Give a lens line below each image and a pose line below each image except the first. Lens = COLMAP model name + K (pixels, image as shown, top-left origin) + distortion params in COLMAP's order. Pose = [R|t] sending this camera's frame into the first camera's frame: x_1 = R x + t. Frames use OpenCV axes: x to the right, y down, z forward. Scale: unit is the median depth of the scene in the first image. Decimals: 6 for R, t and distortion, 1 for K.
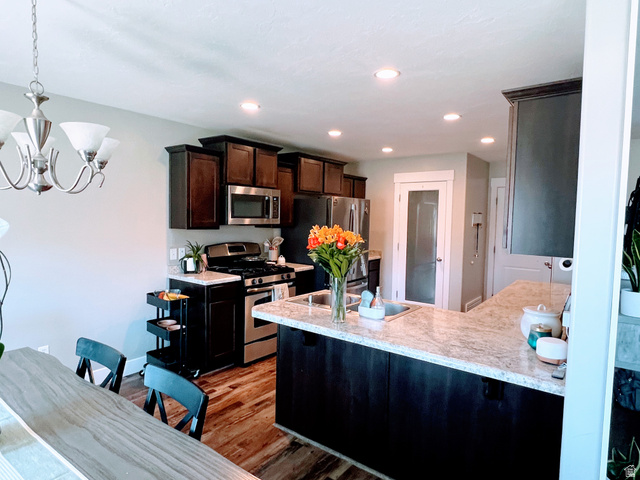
lens RADIAL K [[379.9, 0, 320.0], [0, 379.9, 240.0], [0, 0, 1]] dist [-0.003552, -0.000245]
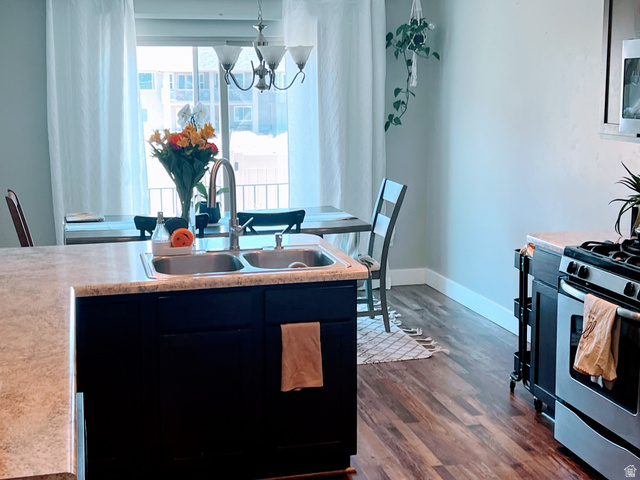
lens RADIAL K [[957.0, 0, 320.0], [0, 957.0, 240.0], [0, 0, 1]] dist [0.058265, 0.066095]
pose [[-0.619607, 0.113659, -0.776639, 0.783315], [-0.056463, 0.980443, 0.188531, -0.102255], [0.782878, 0.160667, -0.601072, 1.325849]]
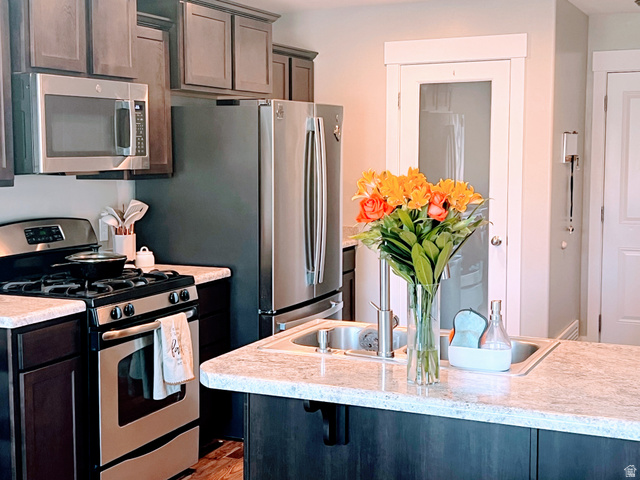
lens RADIAL K [[957.0, 0, 320.0], [0, 957.0, 240.0], [0, 0, 1]] dist [0.058265, 0.066095]
pose [[0.976094, -0.042197, 0.213211, -0.161145], [0.034330, 0.998591, 0.040467, -0.001833], [-0.214619, -0.032180, 0.976168, -0.041160]]
